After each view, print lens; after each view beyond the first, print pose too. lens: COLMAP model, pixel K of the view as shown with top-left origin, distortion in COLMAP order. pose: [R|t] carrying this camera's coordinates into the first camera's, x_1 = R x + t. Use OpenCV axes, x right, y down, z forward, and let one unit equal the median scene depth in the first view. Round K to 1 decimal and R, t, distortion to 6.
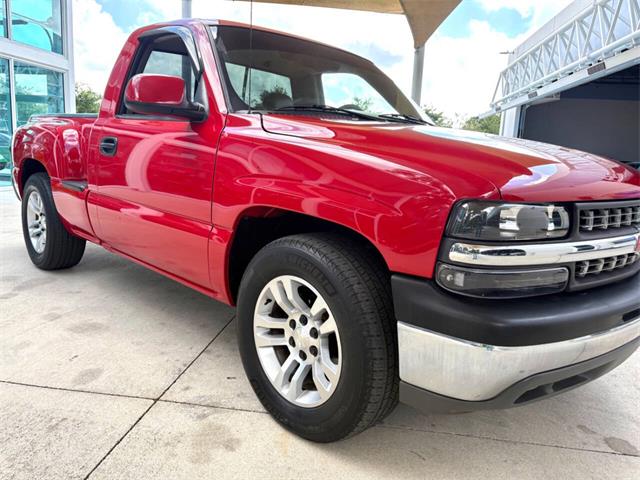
lens RADIAL K [[499.8, 0, 317.6], [0, 499.8, 241.7], [0, 0, 1]] dist [0.015774, -0.000995]
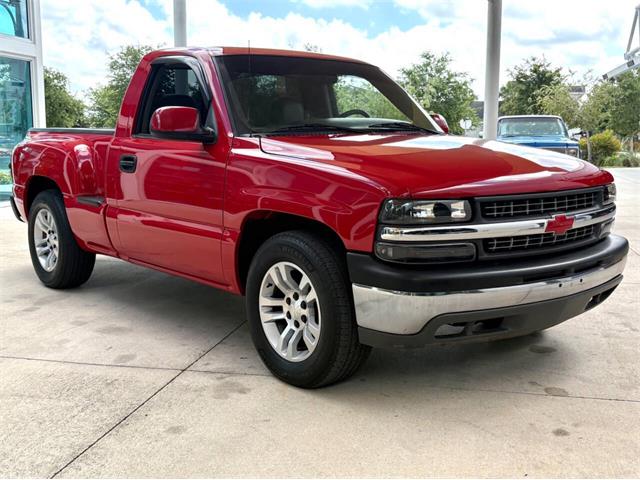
lens RADIAL K [[742.8, 0, 320.0], [0, 742.8, 240.0], [0, 0, 1]] dist [0.122193, -0.420961]
pose [[0.996512, -0.038892, -0.073826, 0.169810], [0.035705, 0.998393, -0.043998, 0.091159], [0.075419, 0.041208, 0.996300, -0.859870]]
